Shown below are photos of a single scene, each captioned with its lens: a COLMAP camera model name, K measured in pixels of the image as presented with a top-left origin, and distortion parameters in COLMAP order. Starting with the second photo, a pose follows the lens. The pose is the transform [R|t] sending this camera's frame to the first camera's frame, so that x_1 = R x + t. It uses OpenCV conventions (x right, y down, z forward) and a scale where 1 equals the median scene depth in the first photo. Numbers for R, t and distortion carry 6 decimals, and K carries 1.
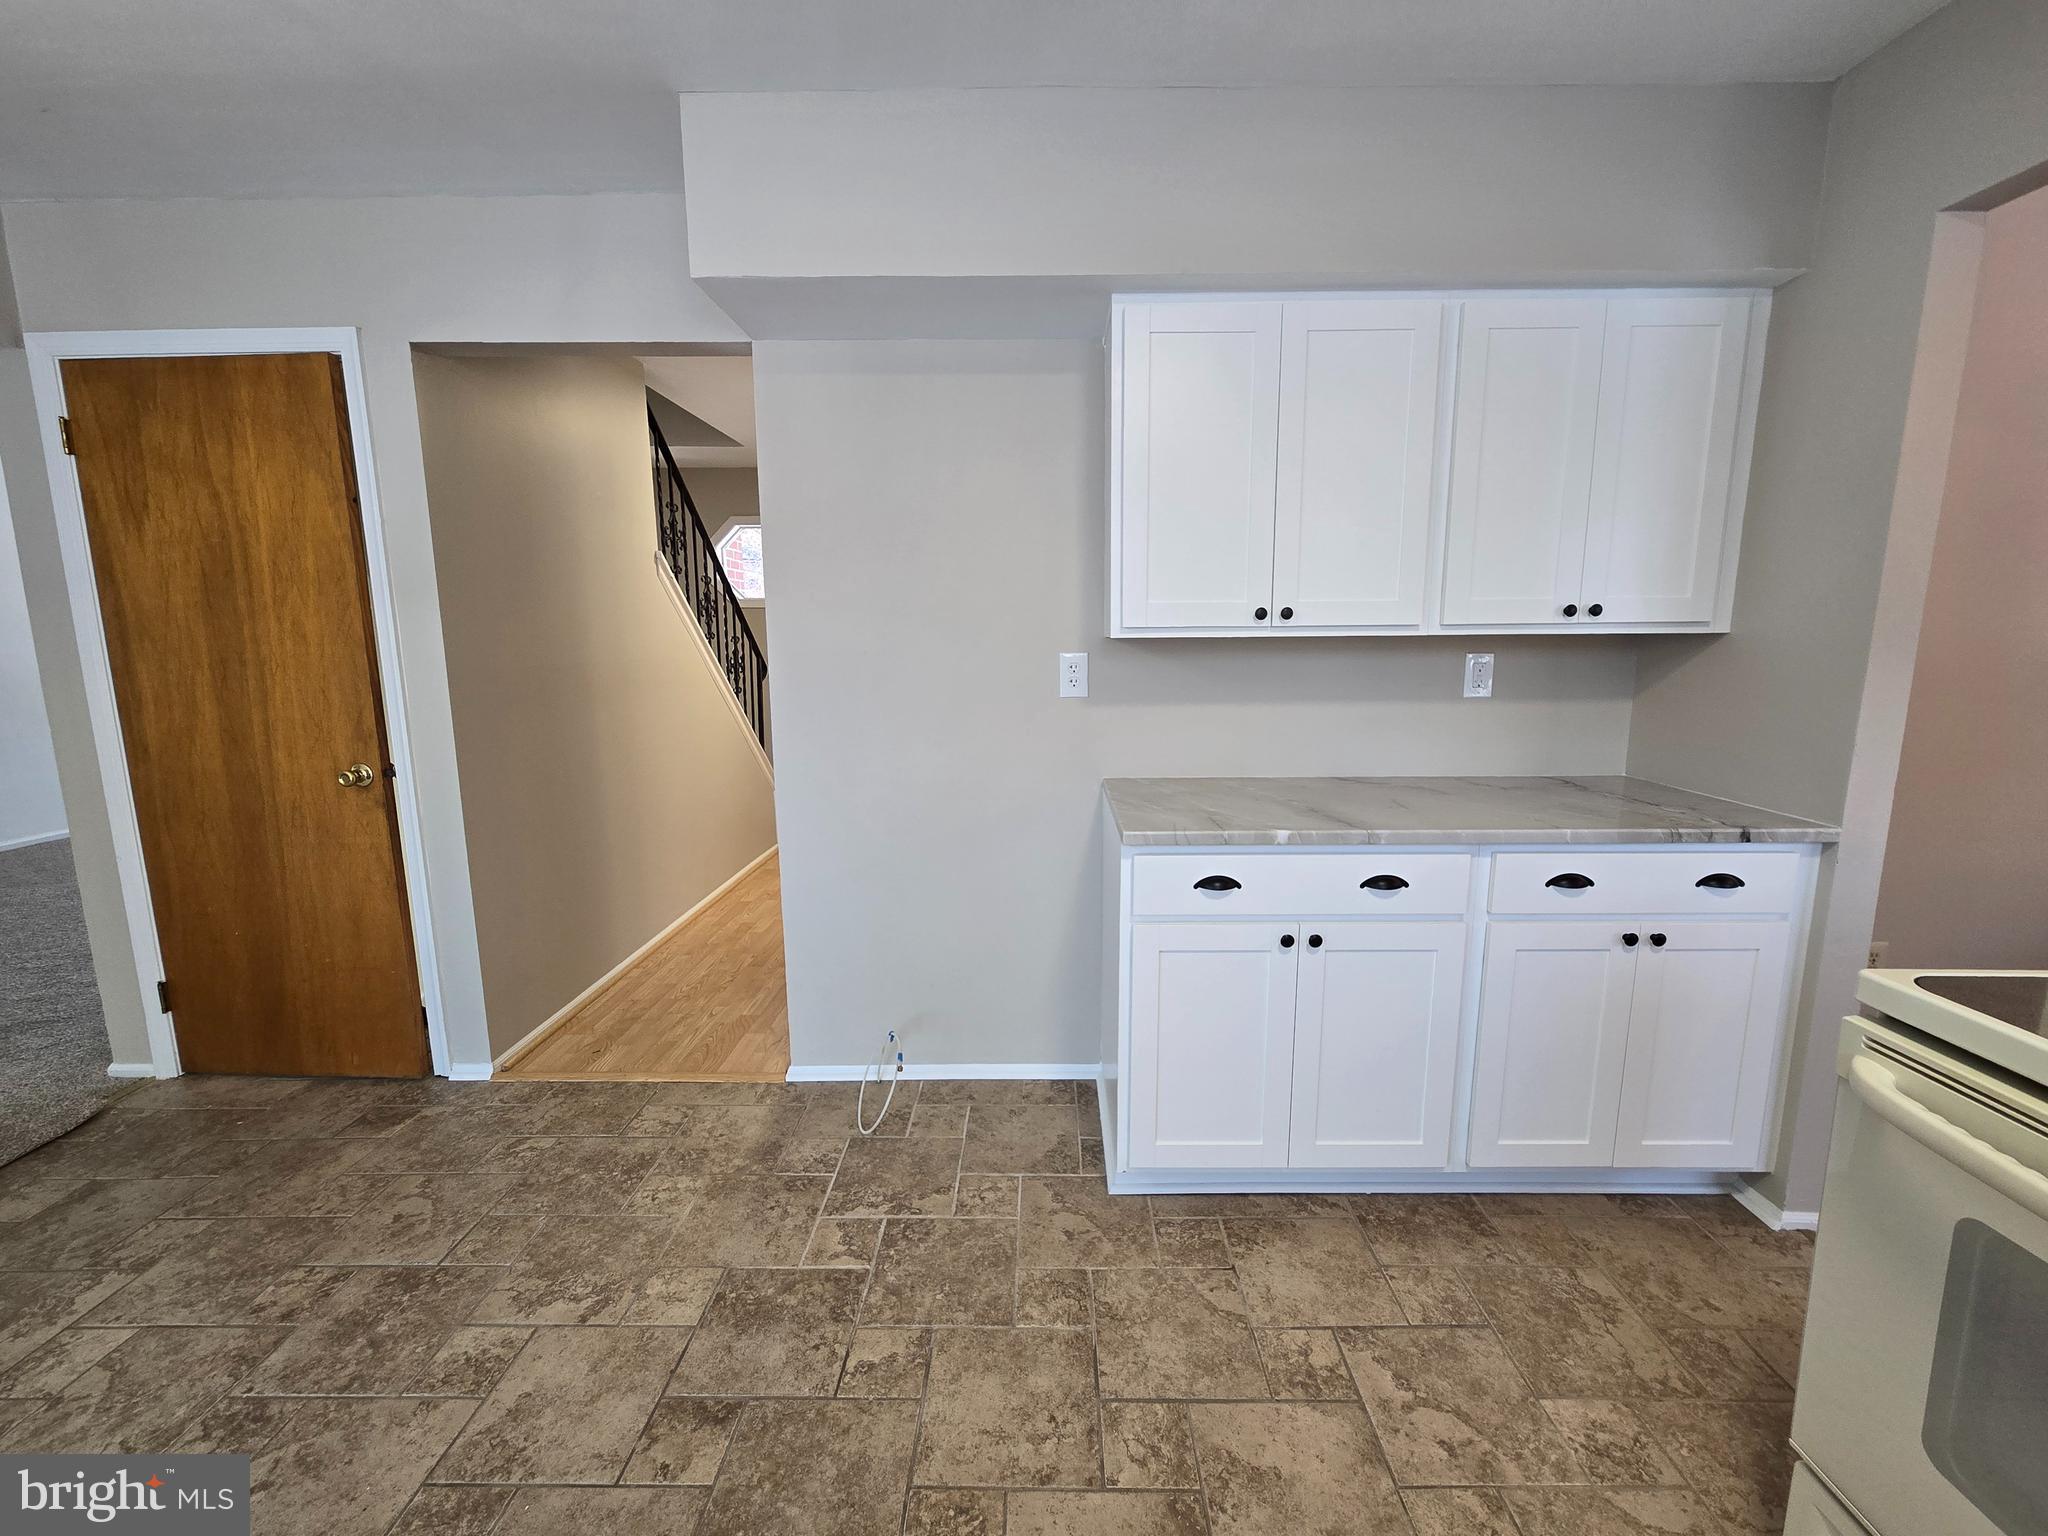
lens RADIAL K [[839.4, 0, 1039.8], [0, 839.4, 767.2], [0, 0, 1]] dist [-0.000089, 0.000164]
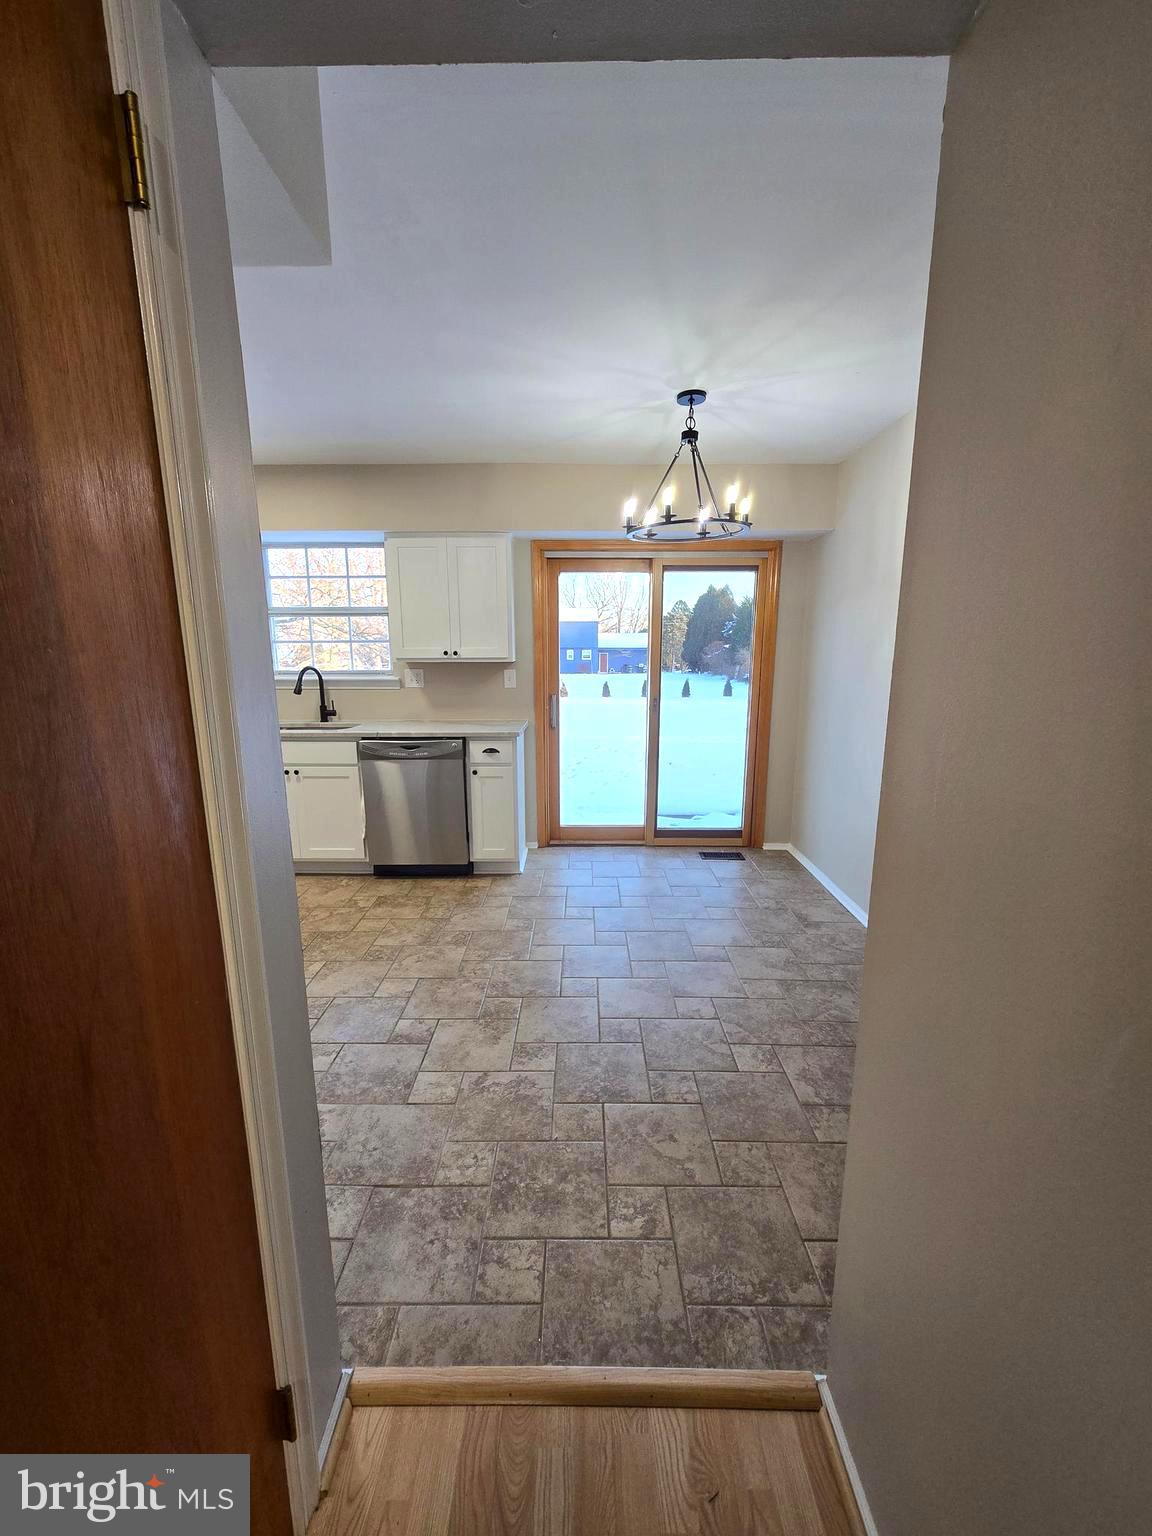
lens RADIAL K [[629.6, 0, 573.0], [0, 629.6, 780.2], [0, 0, 1]] dist [-0.000089, 0.000164]
pose [[-0.999931, 0.007863, 0.008682, -0.641176], [0.010417, 0.935855, 0.352233, -0.302833], [-0.005356, 0.352299, -0.935872, 1.726923]]
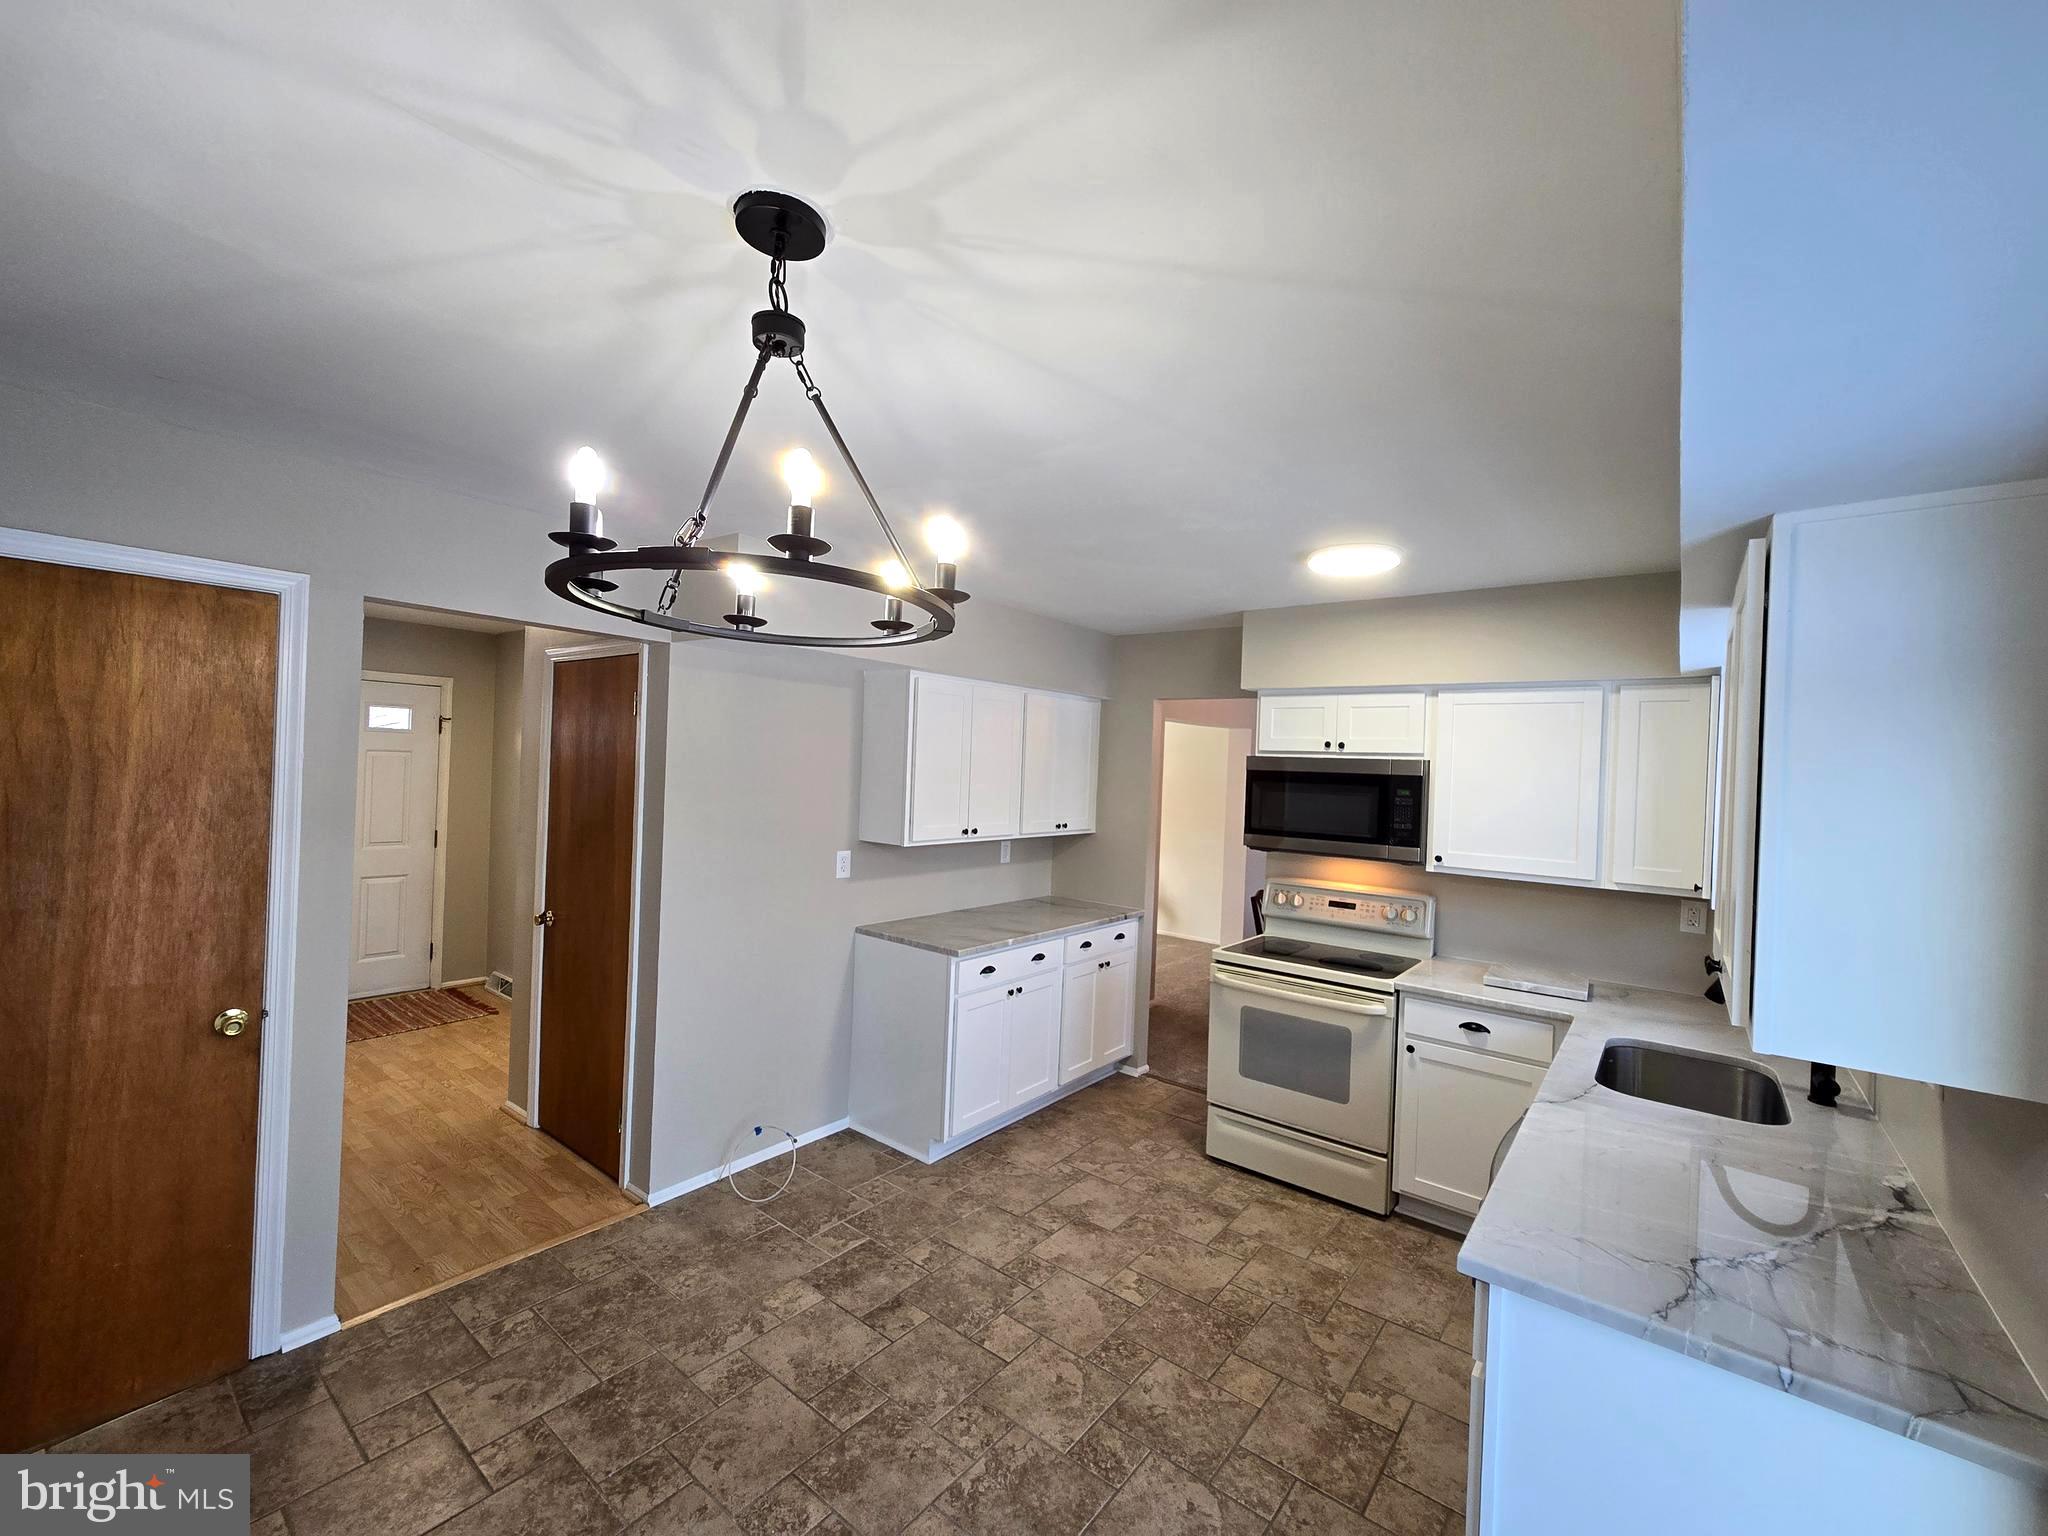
lens RADIAL K [[832.2, 0, 1042.8], [0, 832.2, 768.6], [0, 0, 1]] dist [0.000246, -0.000131]
pose [[0.605657, 0.029062, 0.795195, -1.257853], [0.081748, 0.991773, -0.098509, -0.129575], [-0.791516, 0.124669, 0.598298, -0.355211]]
